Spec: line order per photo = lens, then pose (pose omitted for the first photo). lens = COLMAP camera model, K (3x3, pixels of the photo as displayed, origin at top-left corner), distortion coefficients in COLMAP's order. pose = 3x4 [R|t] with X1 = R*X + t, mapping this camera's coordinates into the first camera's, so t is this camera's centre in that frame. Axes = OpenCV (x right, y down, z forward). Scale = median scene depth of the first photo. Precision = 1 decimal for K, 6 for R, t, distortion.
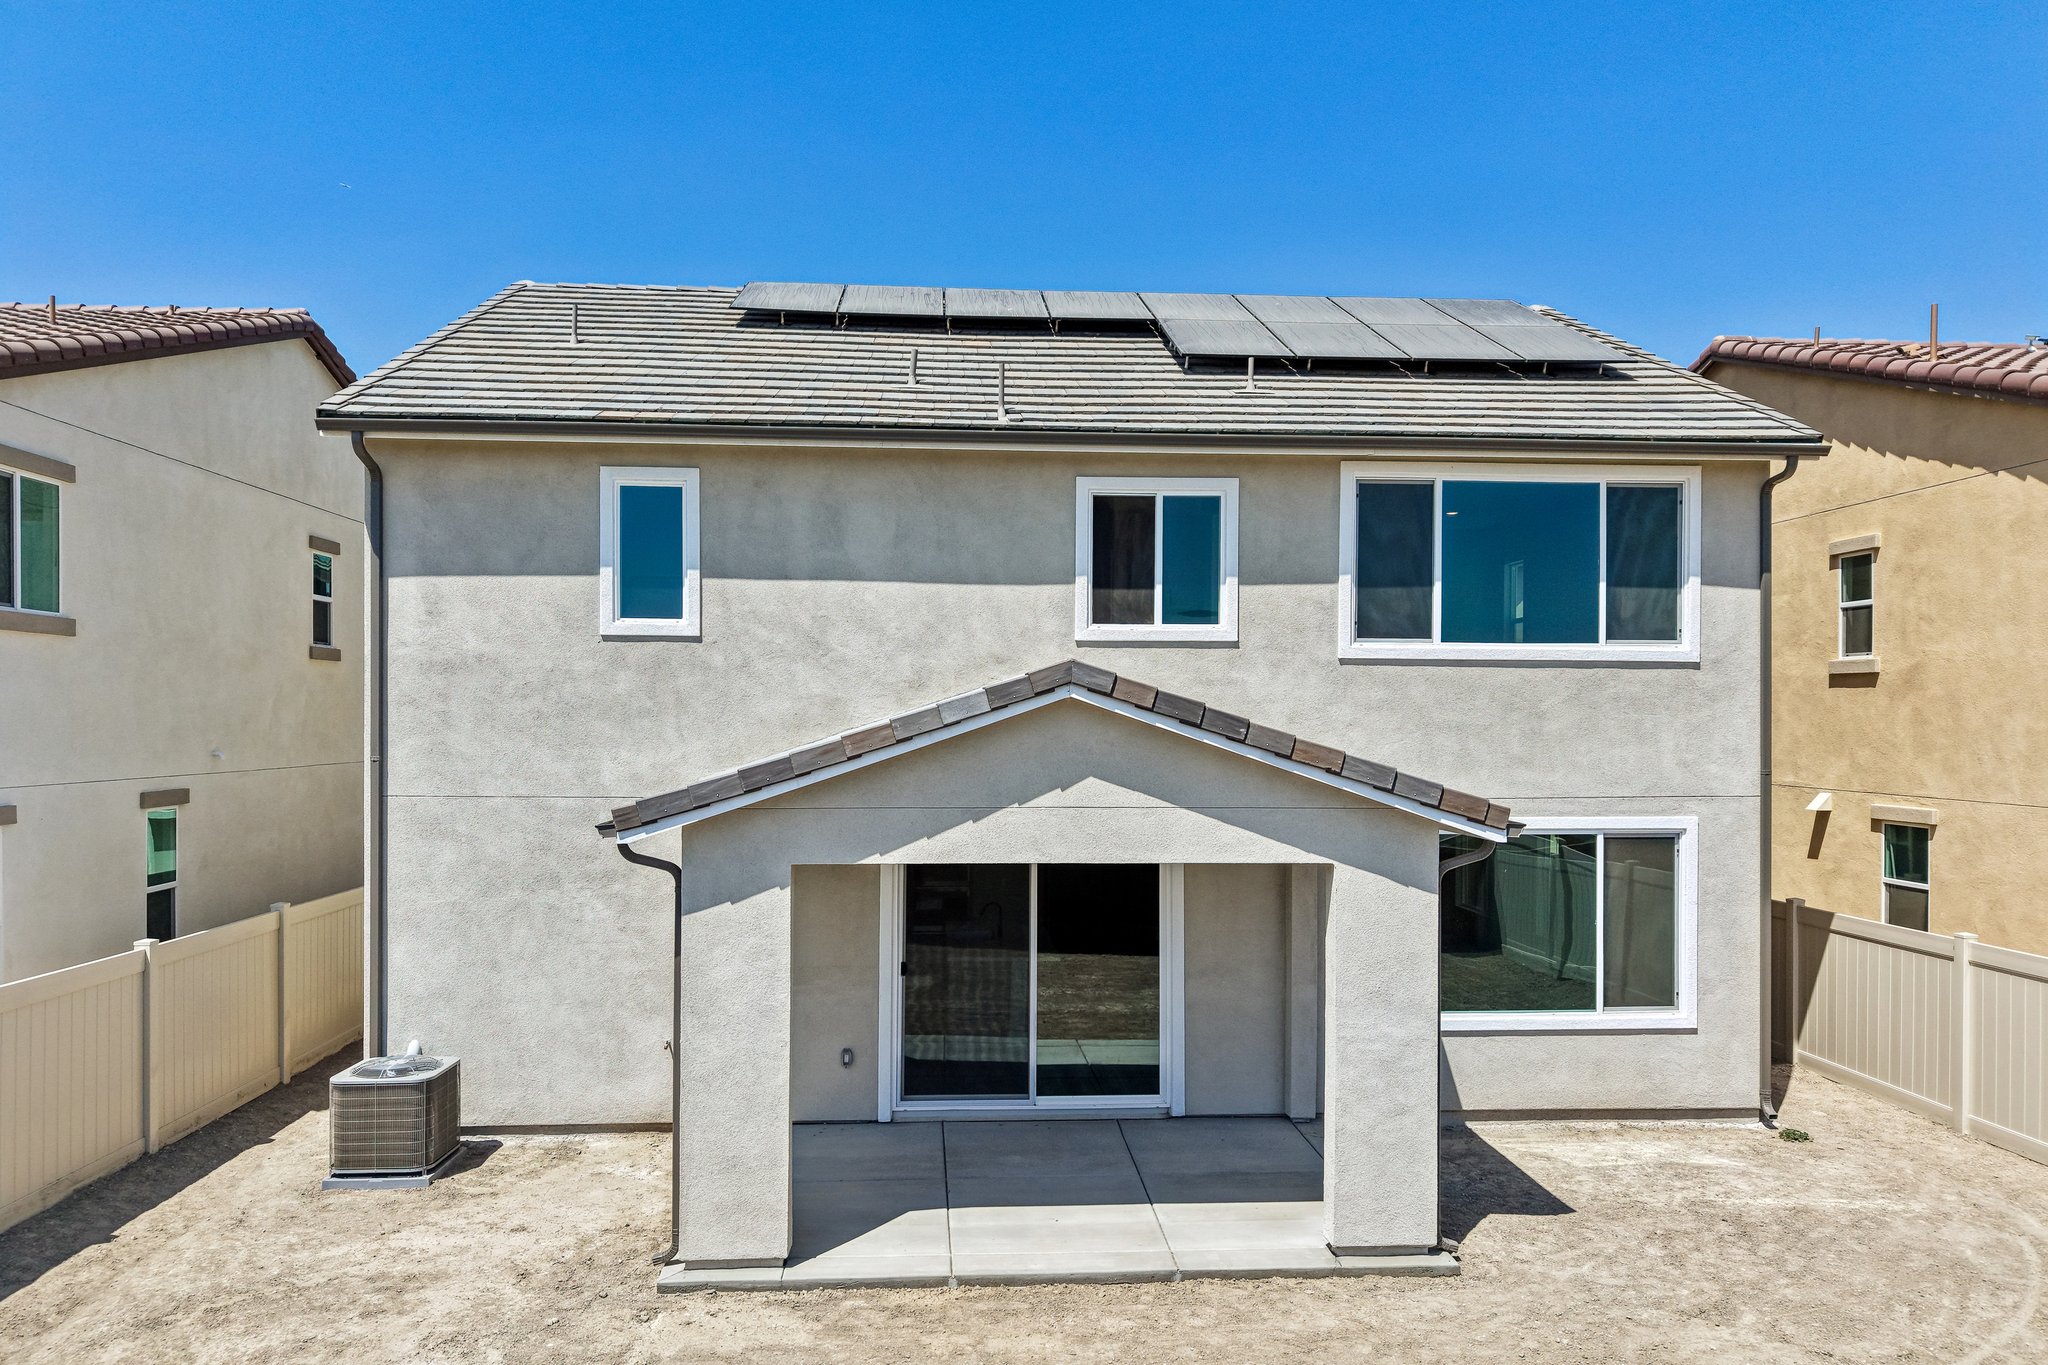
lens RADIAL K [[1373.6, 0, 1011.3], [0, 1373.6, 701.3], [0, 0, 1]] dist [0.034713, -0.032856]
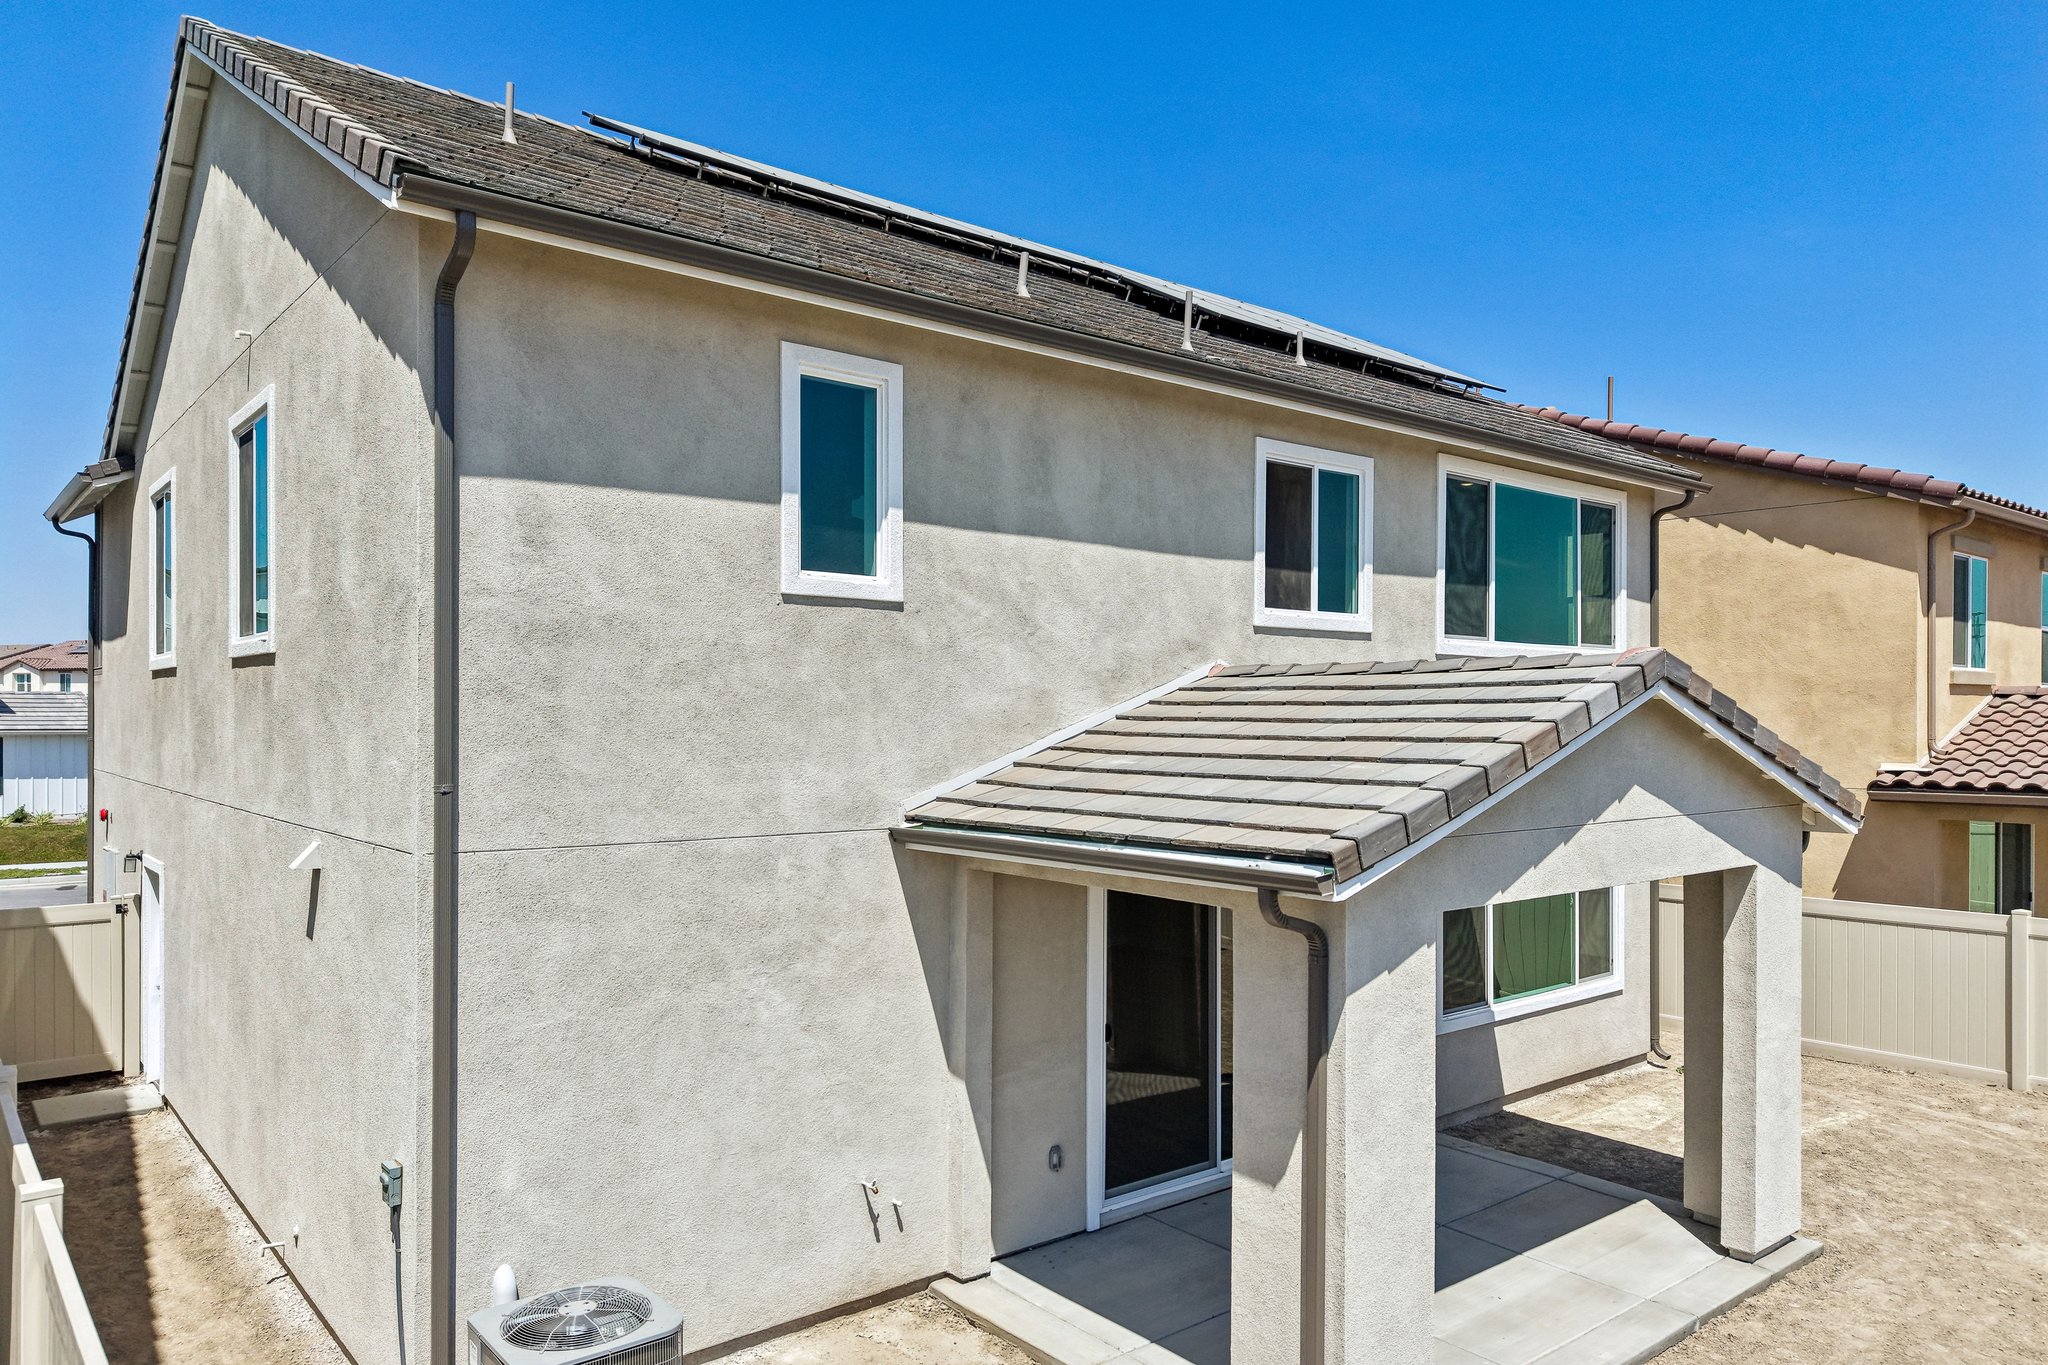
lens RADIAL K [[1373.6, 0, 1014.5], [0, 1373.6, 696.0], [0, 0, 1]] dist [0.034713, -0.032856]
pose [[0.812342, 0.006265, 0.583148, -0.588396], [-0.007263, 0.999973, -0.000625, 0.001438], [-0.583137, -0.003728, 0.812366, 0.387325]]
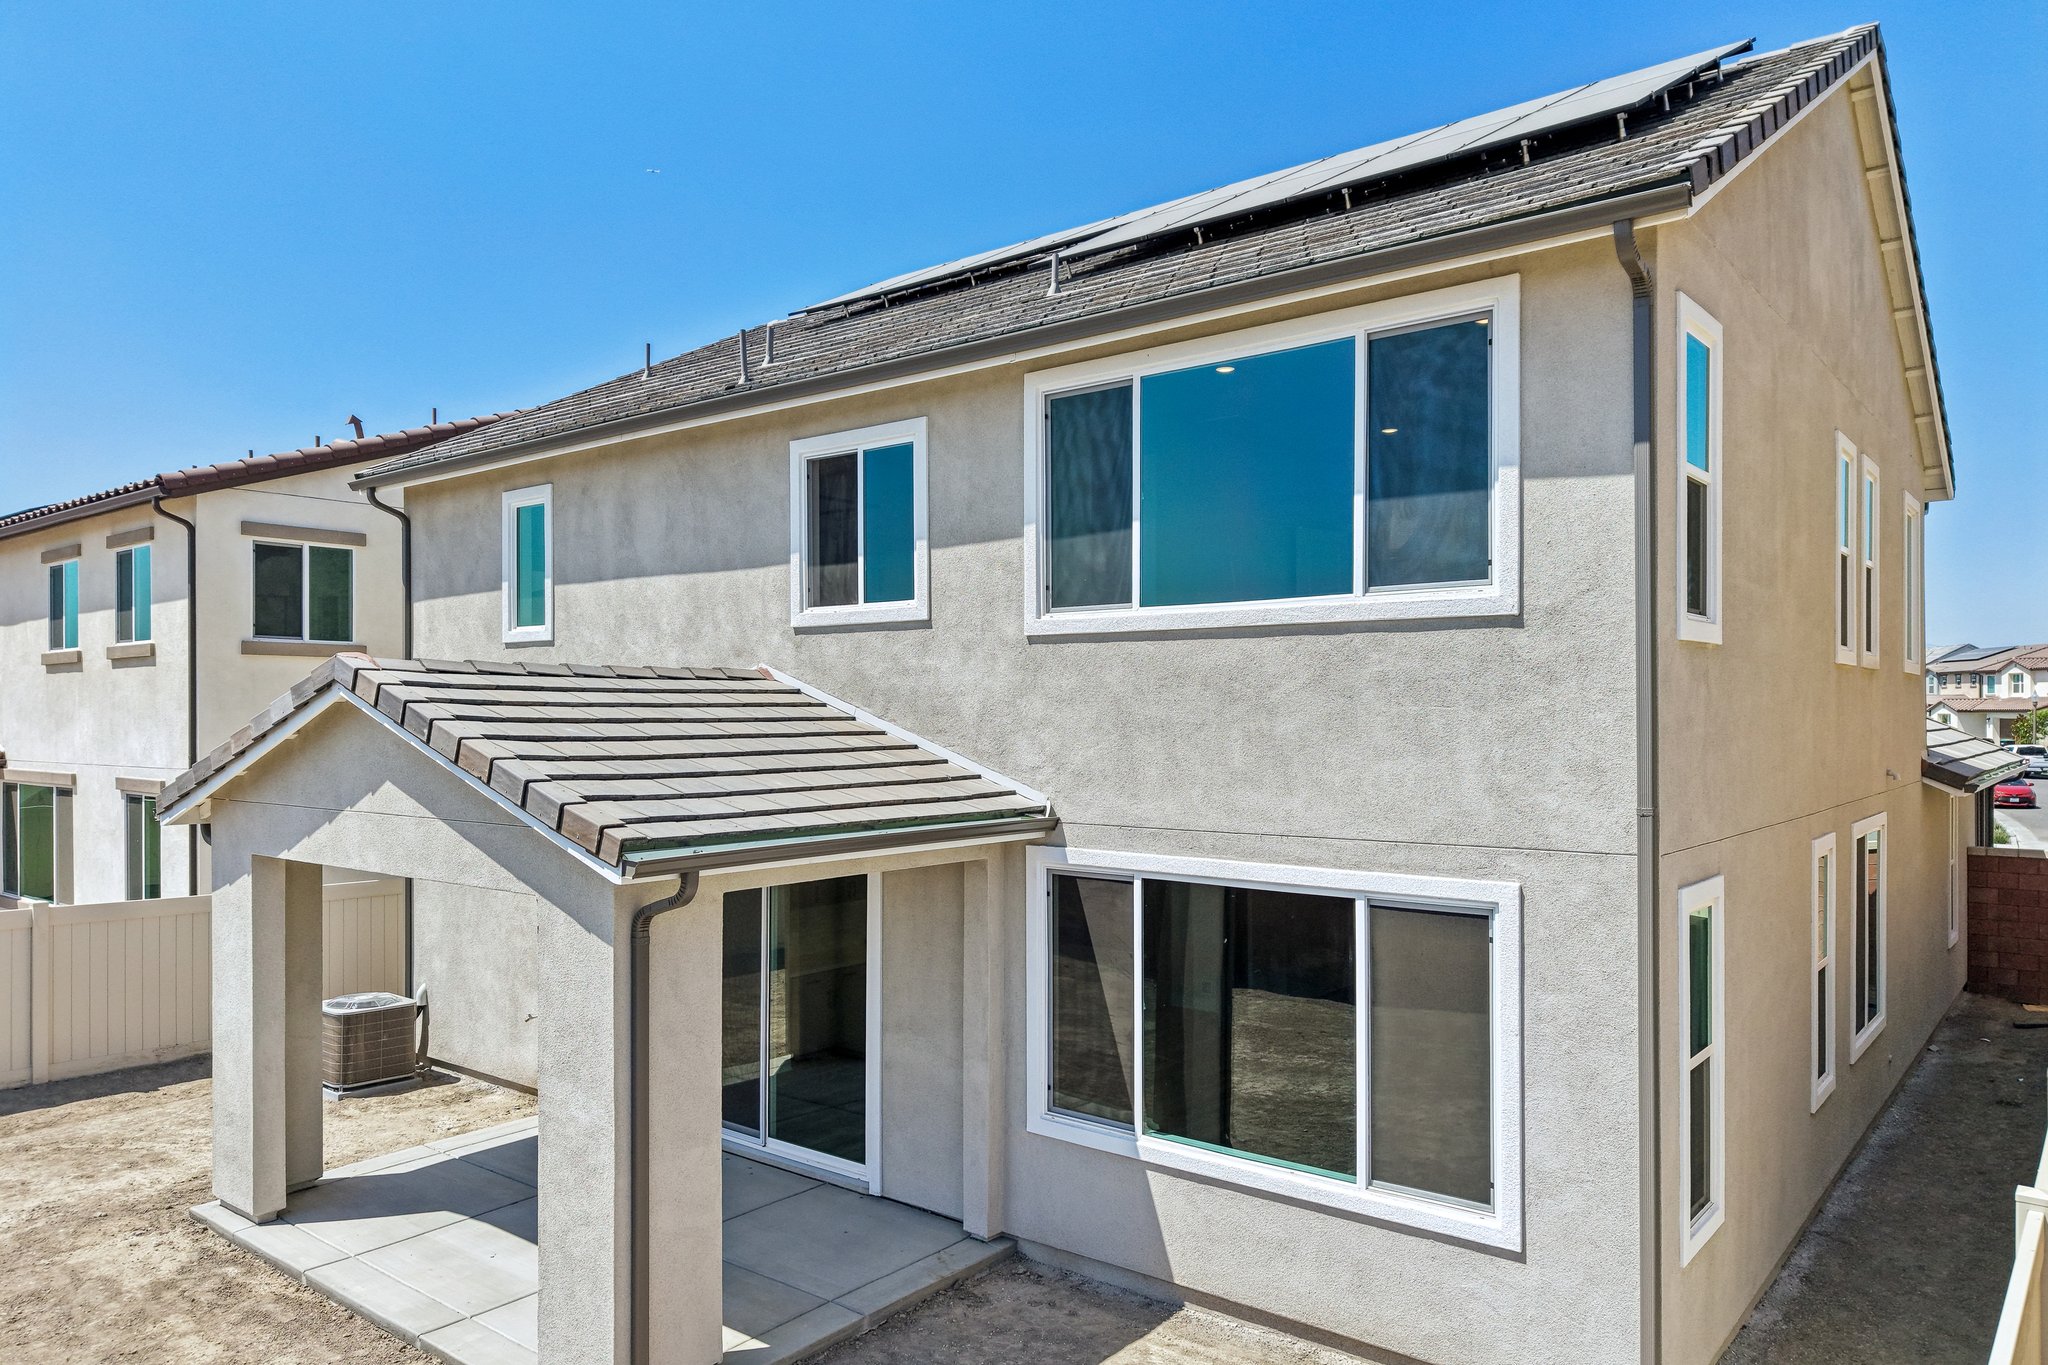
lens RADIAL K [[1373.6, 0, 1012.8], [0, 1373.6, 696.9], [0, 0, 1]] dist [0.034713, -0.032856]
pose [[0.735994, -0.012097, -0.676880, 0.756574], [0.012347, 0.999914, -0.004445, 0.006073], [0.676875, -0.005086, 0.736080, 0.451146]]
